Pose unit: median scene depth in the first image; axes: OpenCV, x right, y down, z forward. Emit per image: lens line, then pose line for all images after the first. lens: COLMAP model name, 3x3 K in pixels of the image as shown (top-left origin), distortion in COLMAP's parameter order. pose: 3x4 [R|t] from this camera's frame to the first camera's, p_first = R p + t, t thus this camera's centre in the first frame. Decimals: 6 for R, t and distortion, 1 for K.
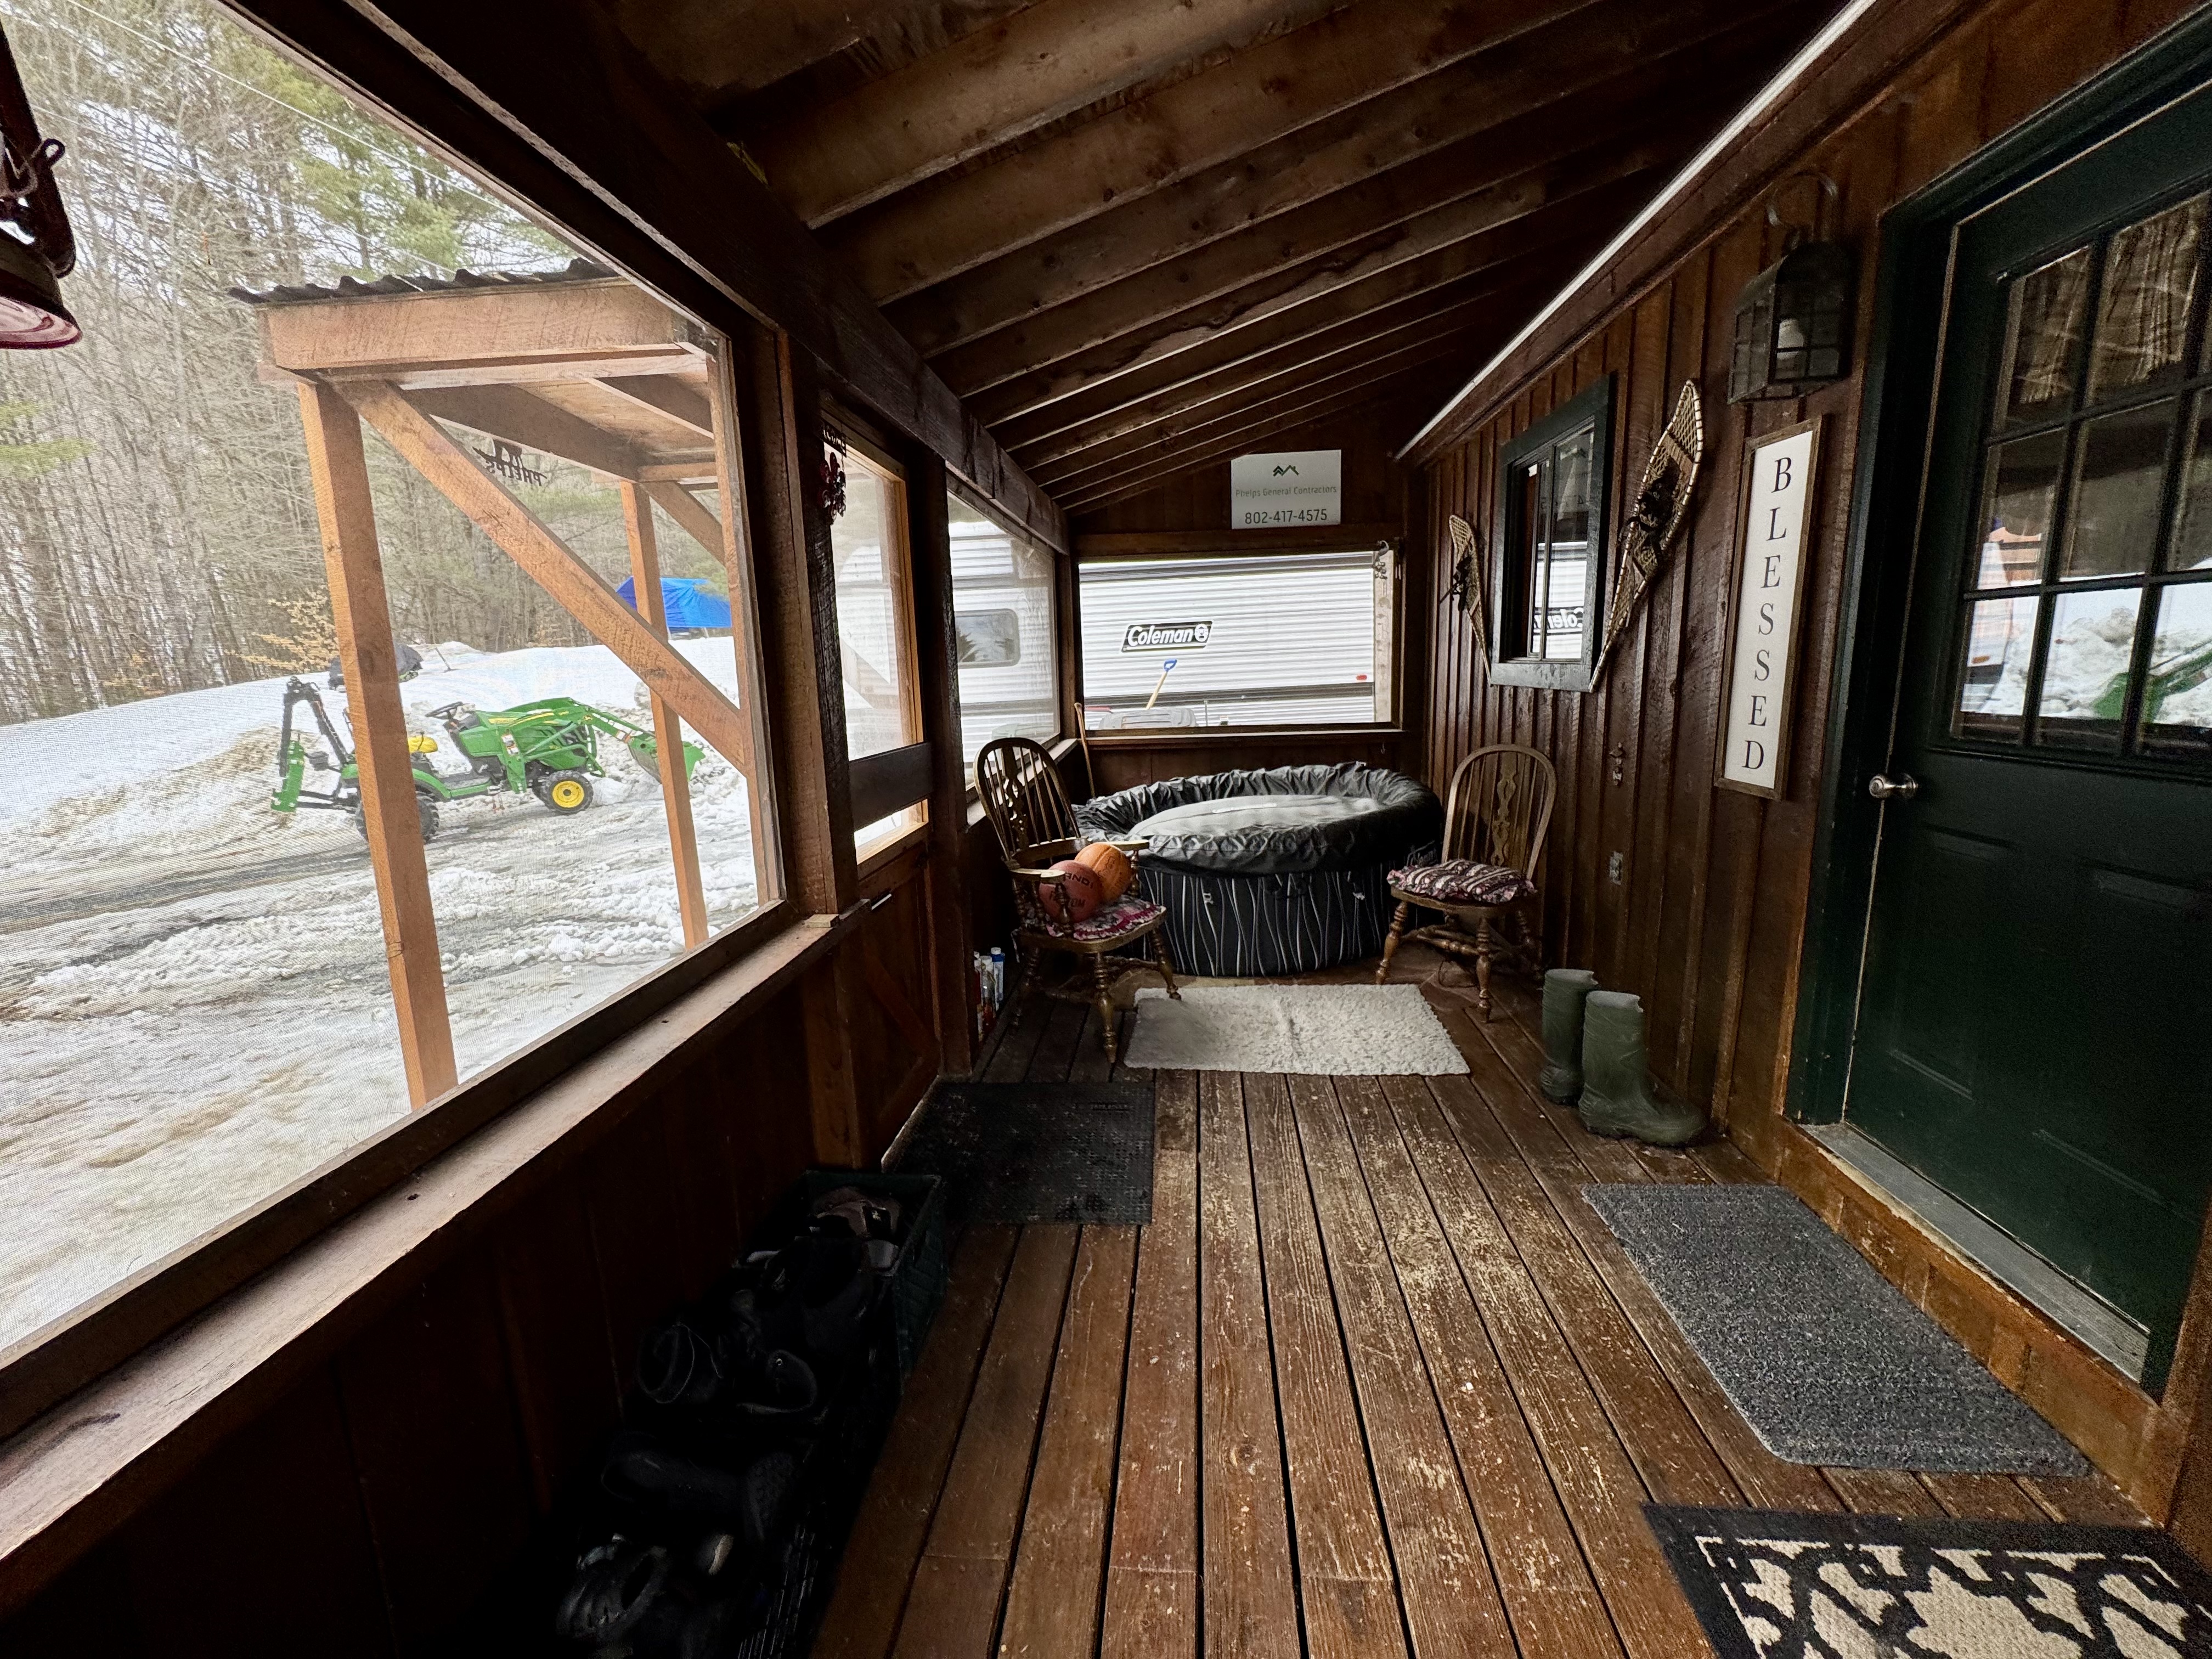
lens RADIAL K [[877.6, 0, 1109.8], [0, 877.6, 826.6], [0, 0, 1]] dist [-0.005620, 0.001298]
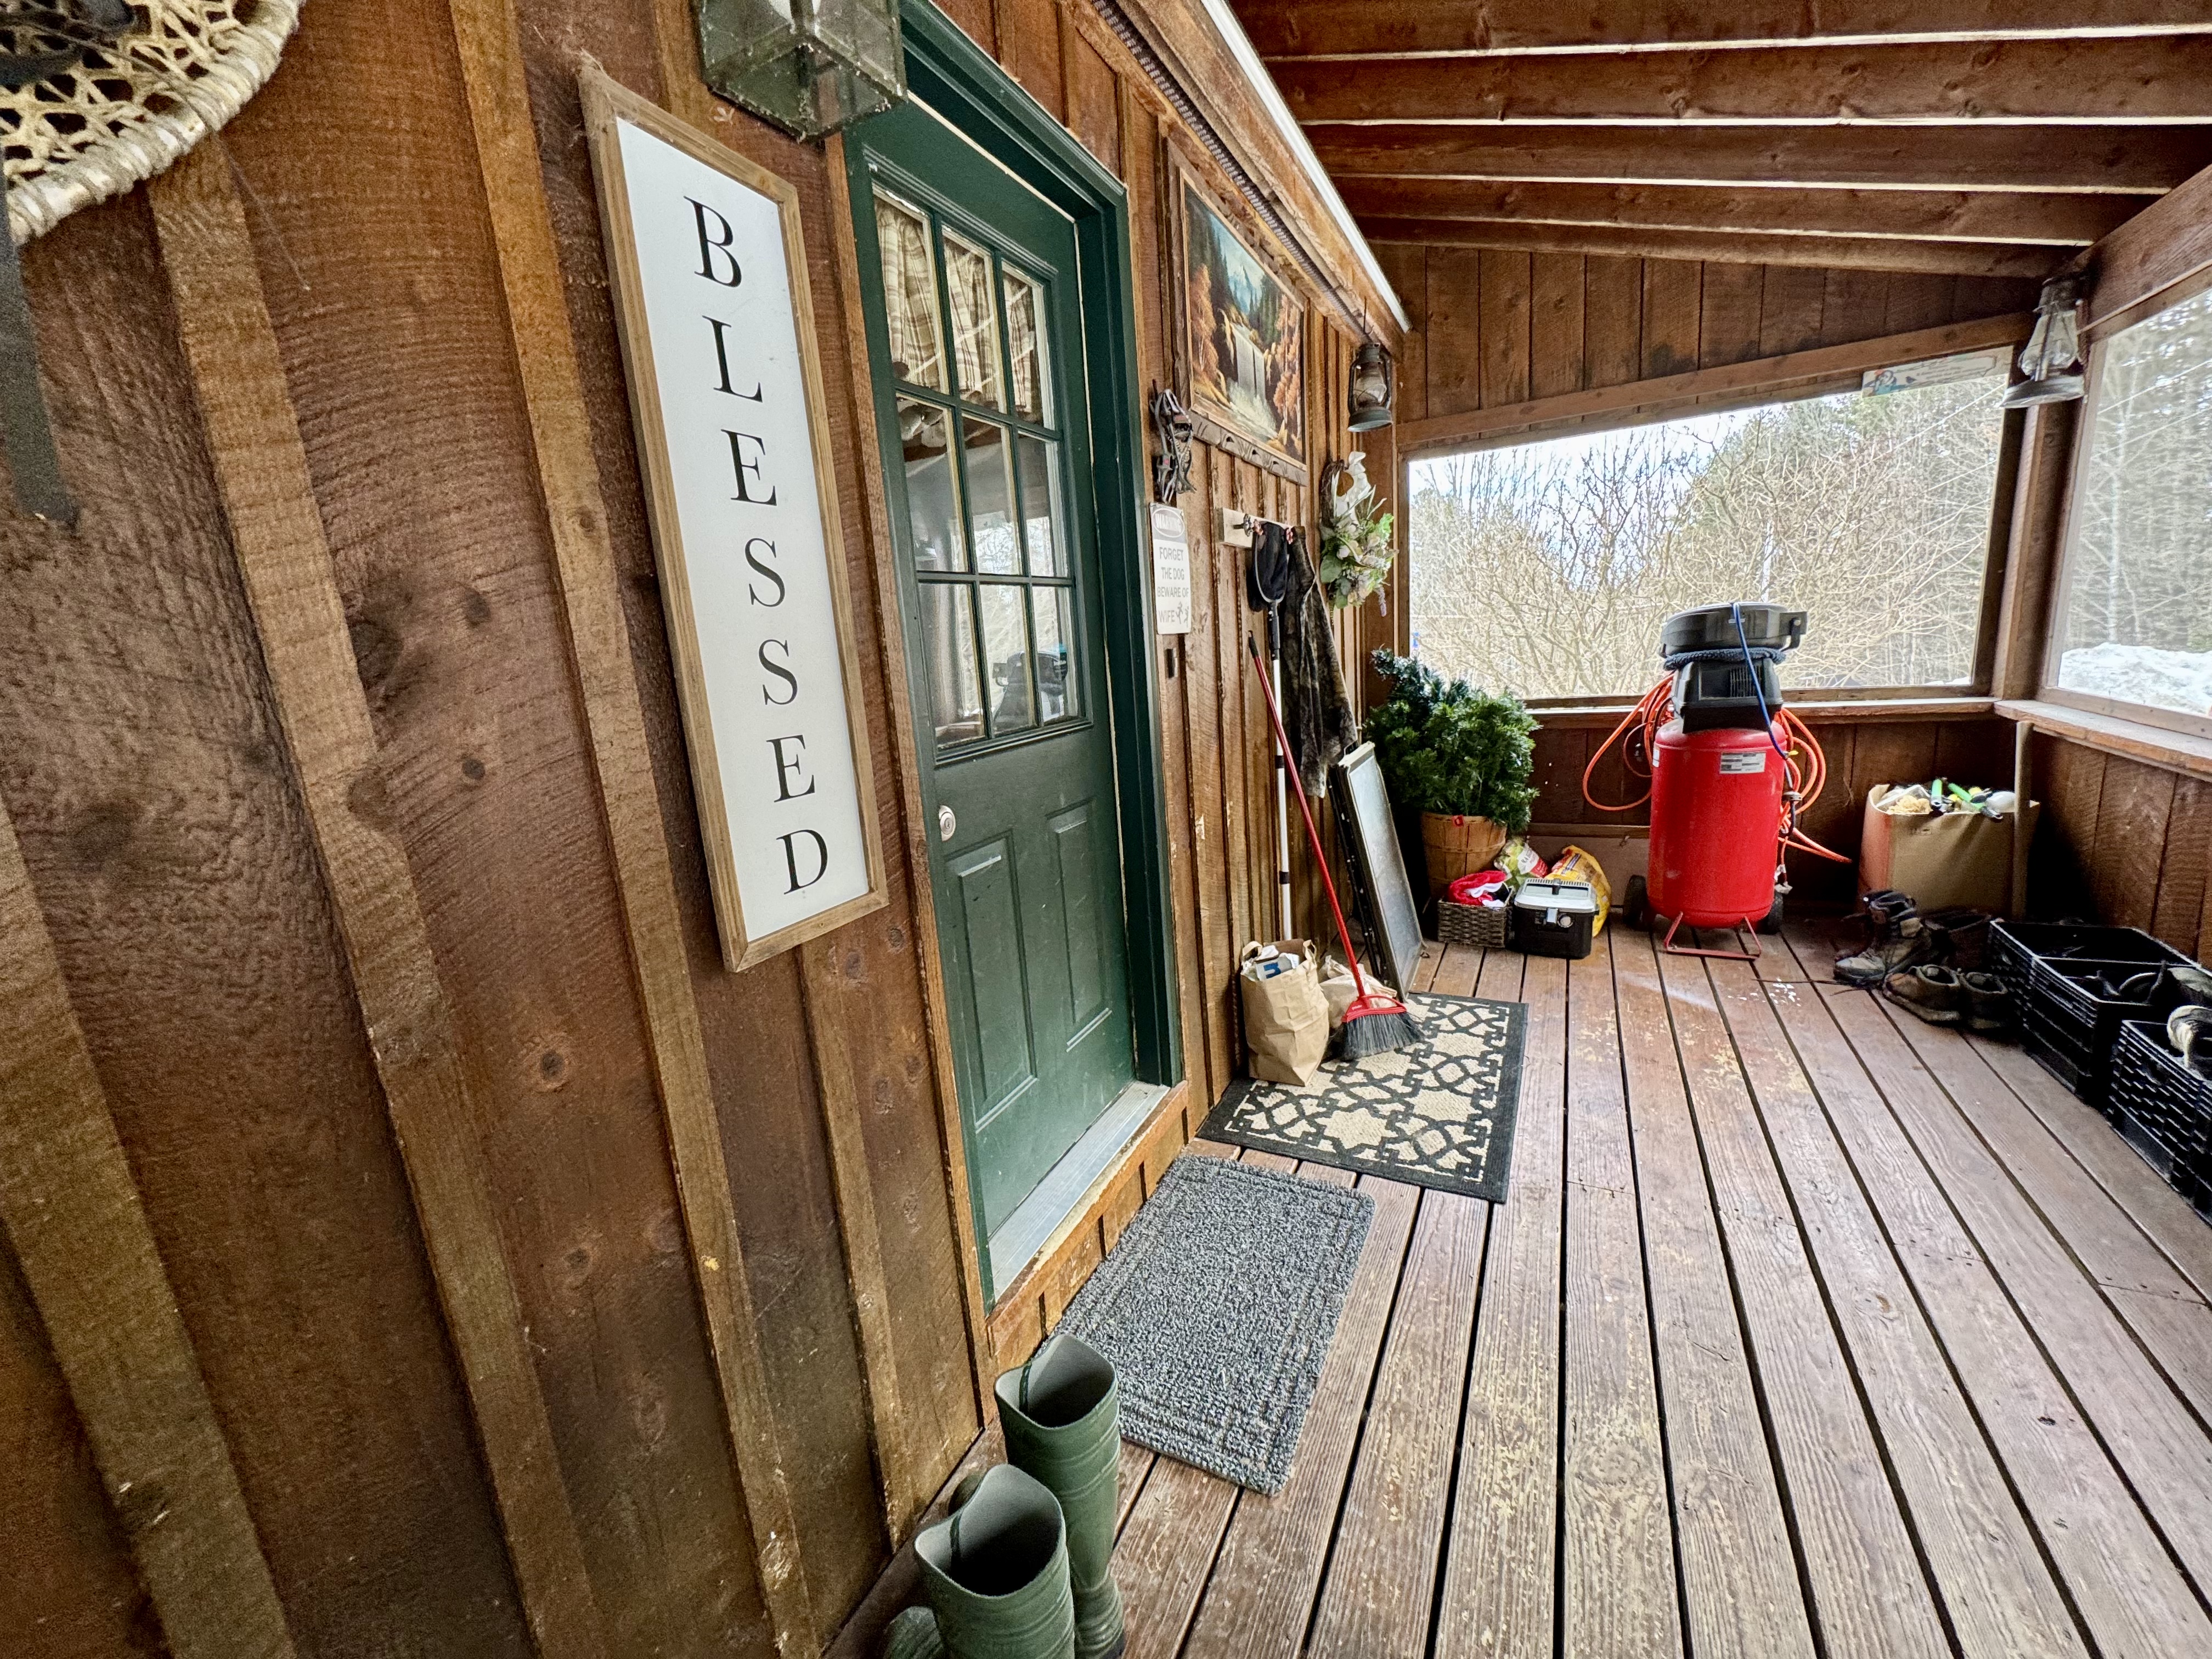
lens RADIAL K [[877.6, 0, 1104.2], [0, 877.6, 825.2], [0, 0, 1]] dist [-0.005620, 0.001298]
pose [[-0.924572, 0.030069, 0.379820, 0.424232], [0.172902, 0.921437, 0.347936, -0.251886], [-0.339518, 0.387364, -0.857133, 1.432076]]
